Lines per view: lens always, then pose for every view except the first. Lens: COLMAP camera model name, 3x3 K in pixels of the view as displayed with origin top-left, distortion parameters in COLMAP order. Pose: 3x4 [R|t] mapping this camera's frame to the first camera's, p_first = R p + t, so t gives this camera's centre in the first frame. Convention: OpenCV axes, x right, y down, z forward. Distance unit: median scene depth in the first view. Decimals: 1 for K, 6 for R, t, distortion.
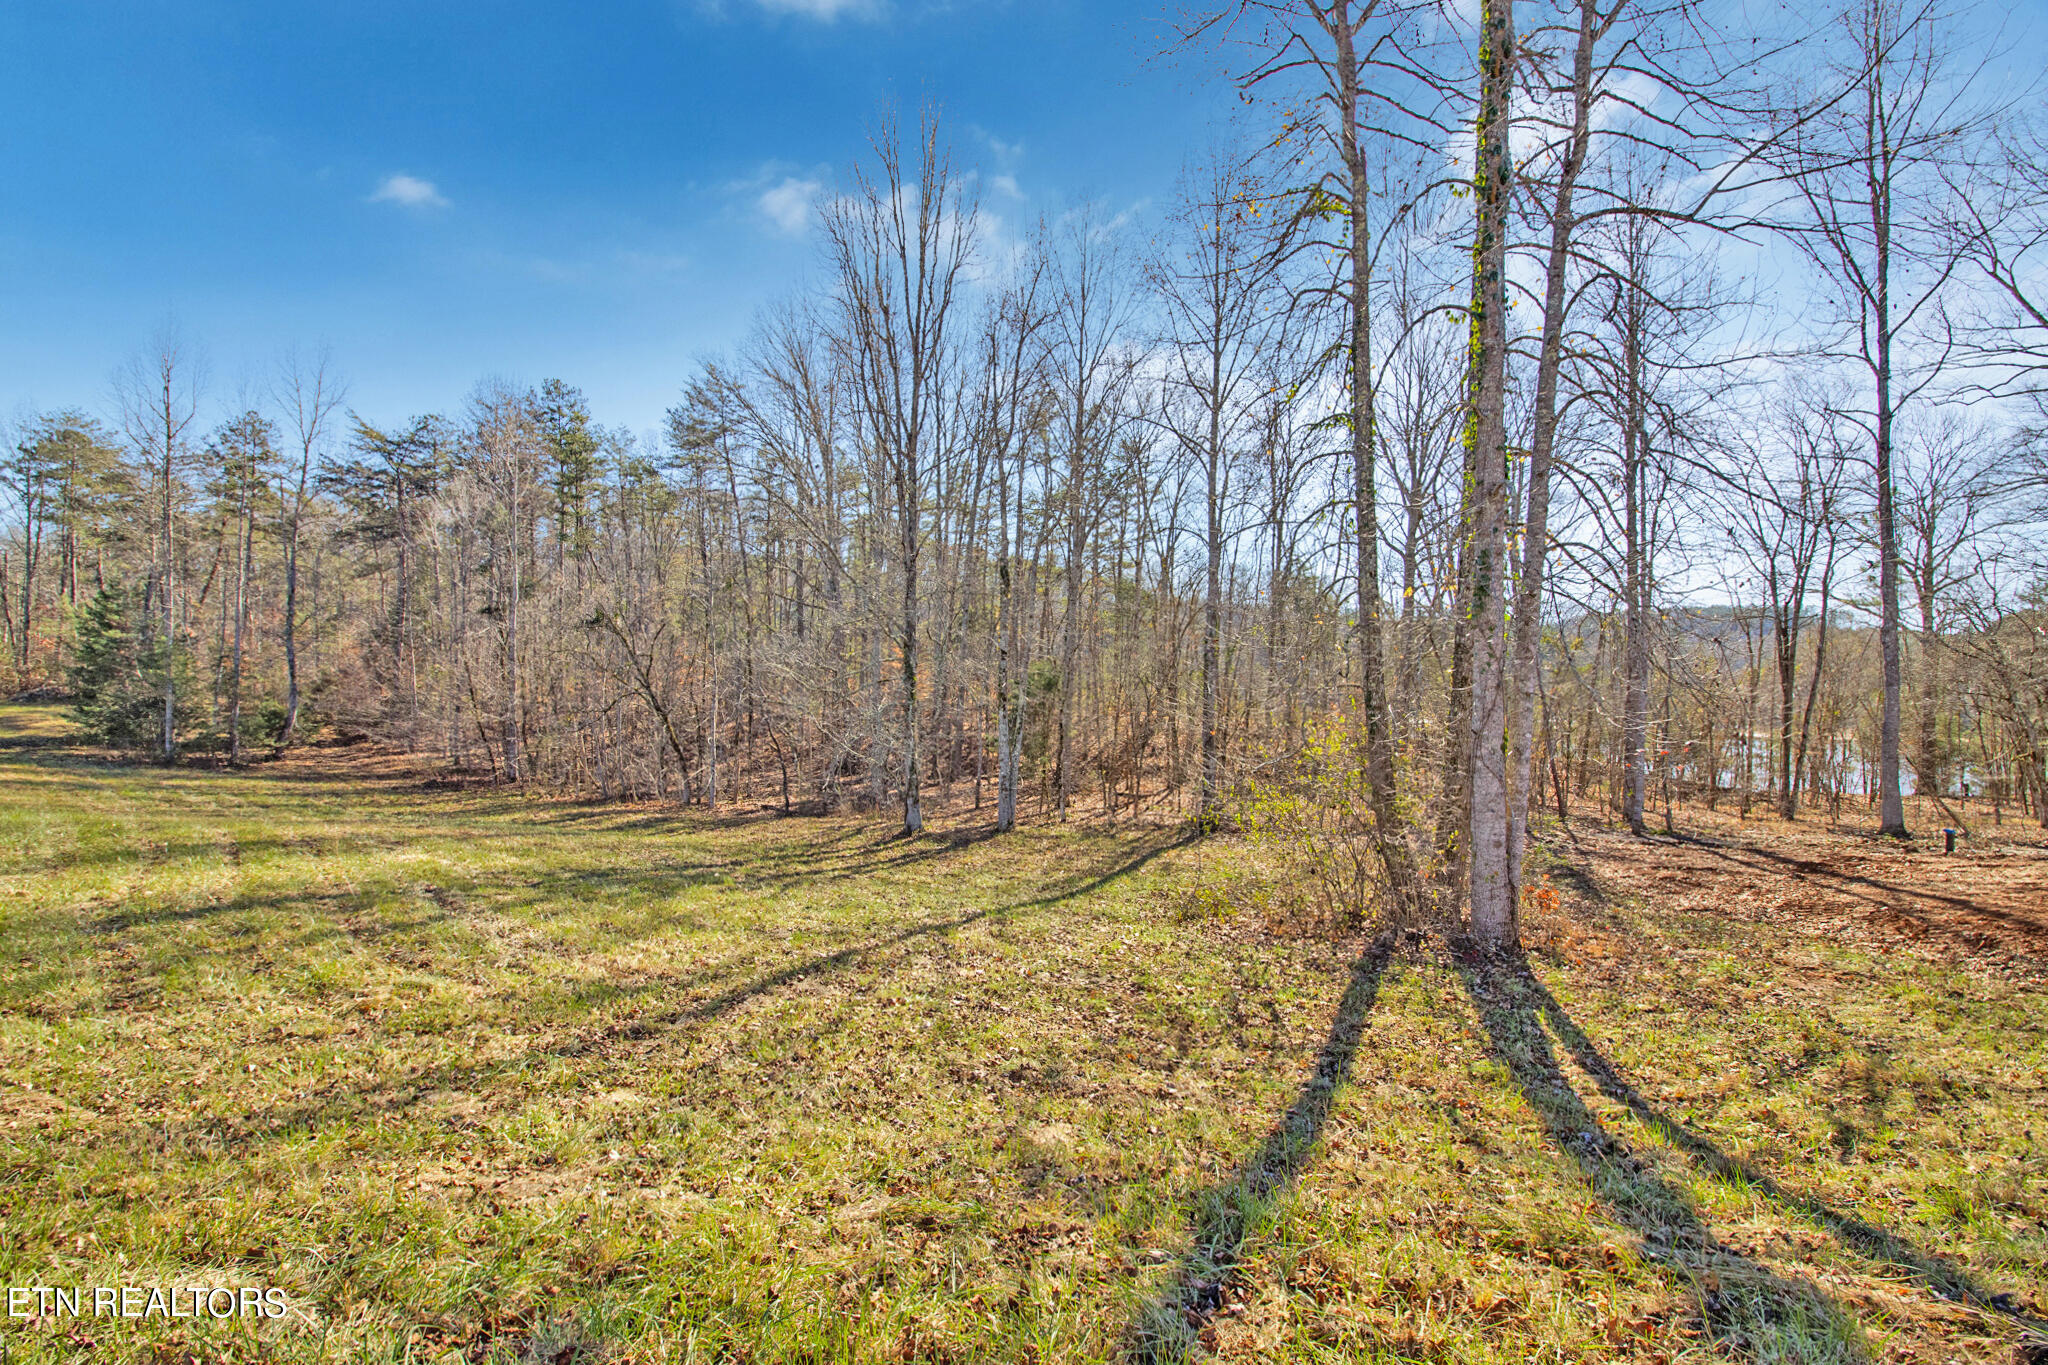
lens RADIAL K [[940.4, 0, 1020.6], [0, 940.4, 688.5], [0, 0, 1]] dist [-0.000488, -0.014254]
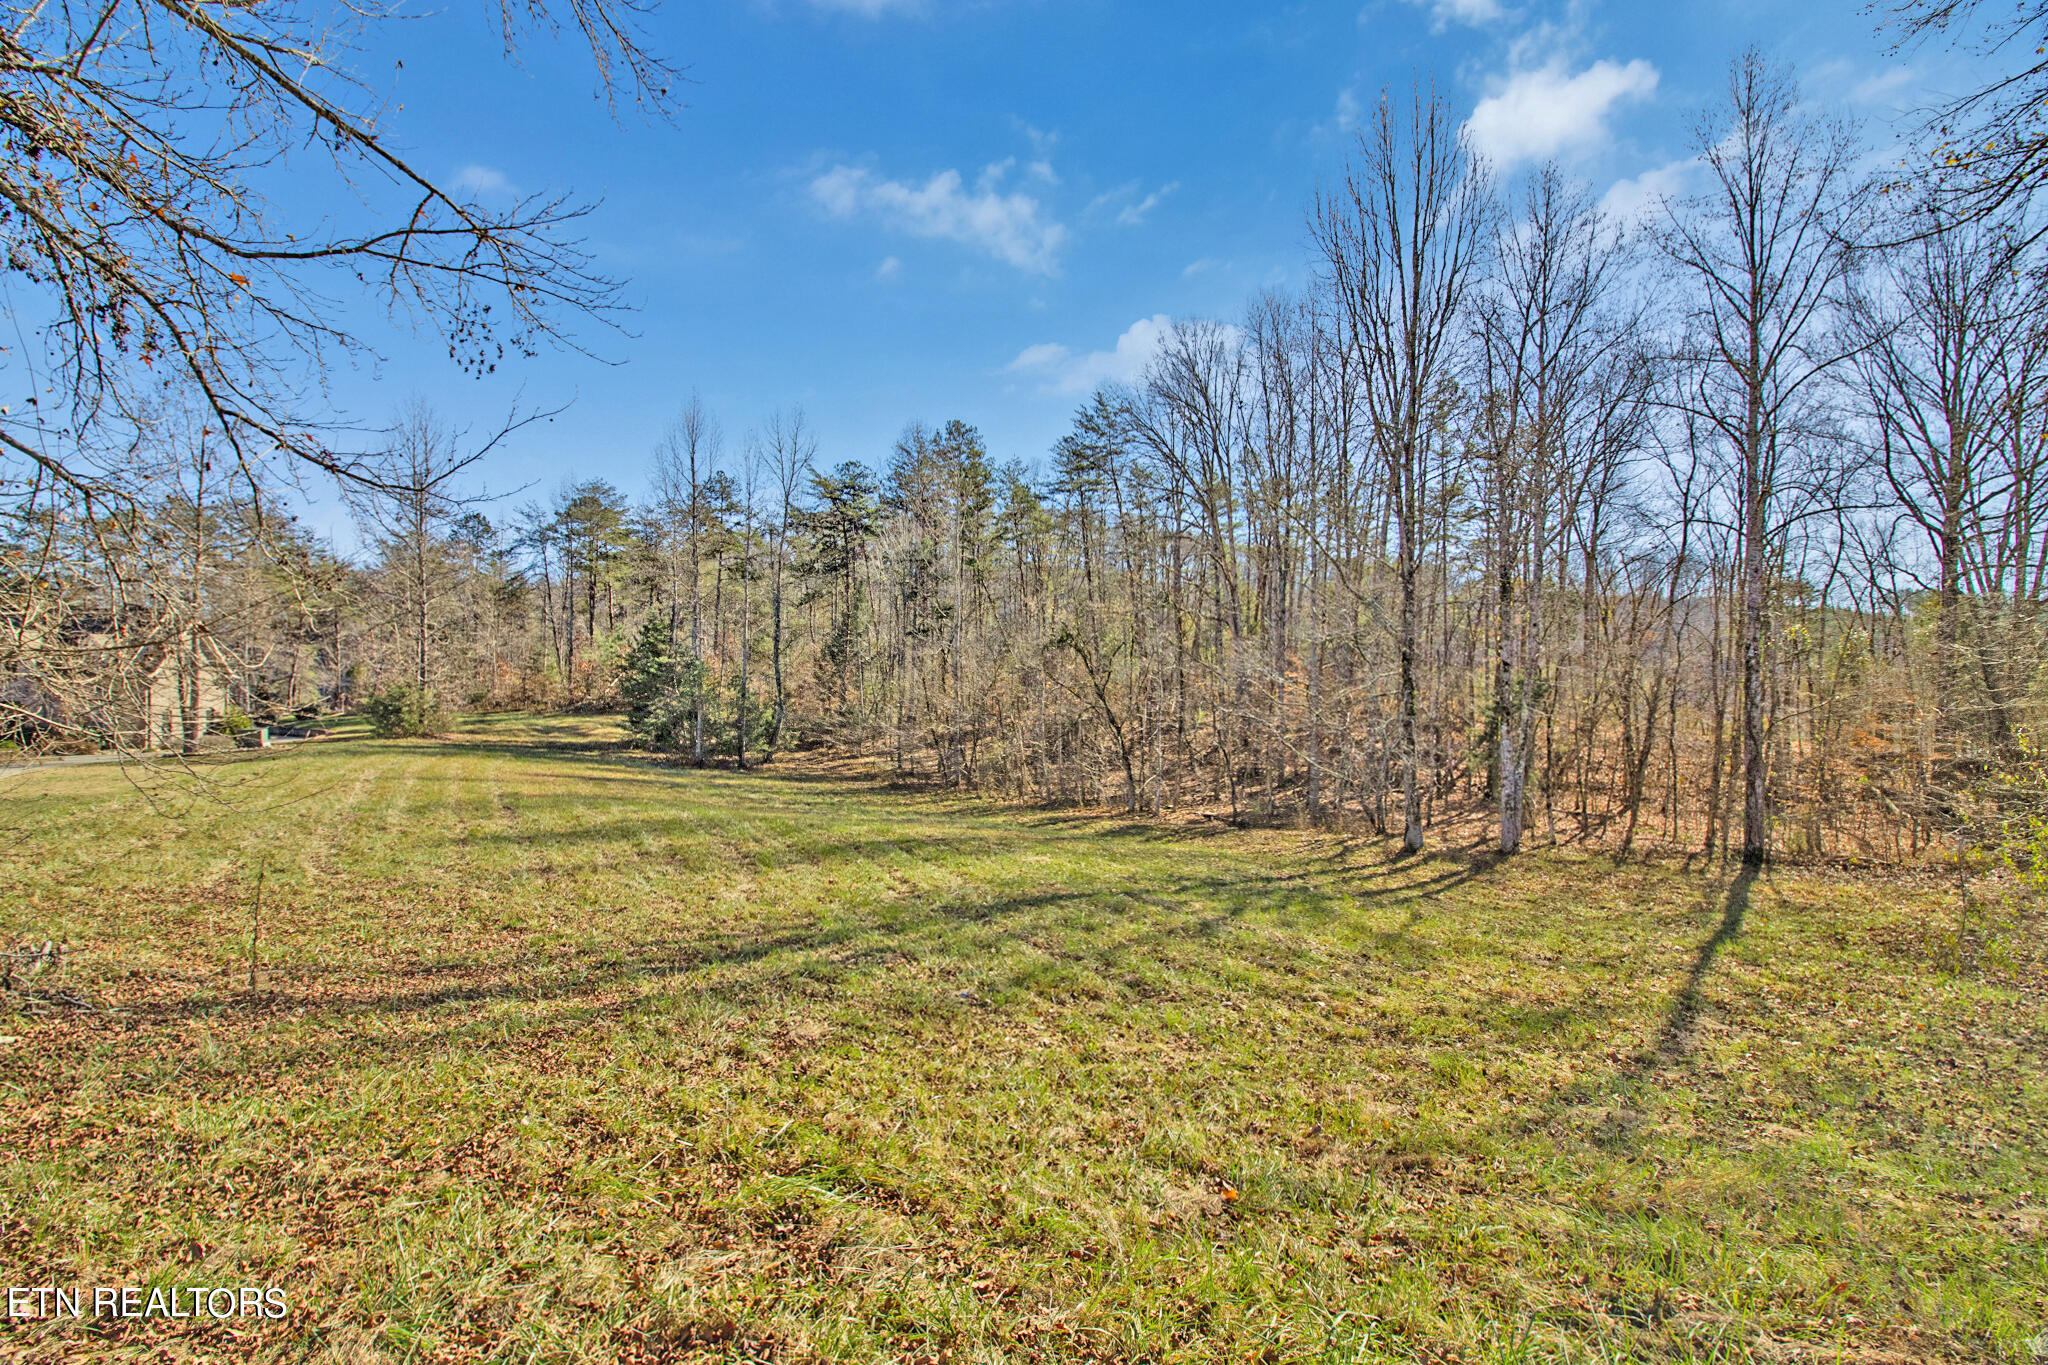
lens RADIAL K [[936.6, 0, 990.7], [0, 936.6, 682.6], [0, 0, 1]] dist [0.000989, -0.013451]
pose [[0.947408, -0.011530, -0.319821, -0.169952], [0.007972, 0.999891, -0.012433, -0.009851], [0.319929, 0.009229, 0.947396, -0.048788]]
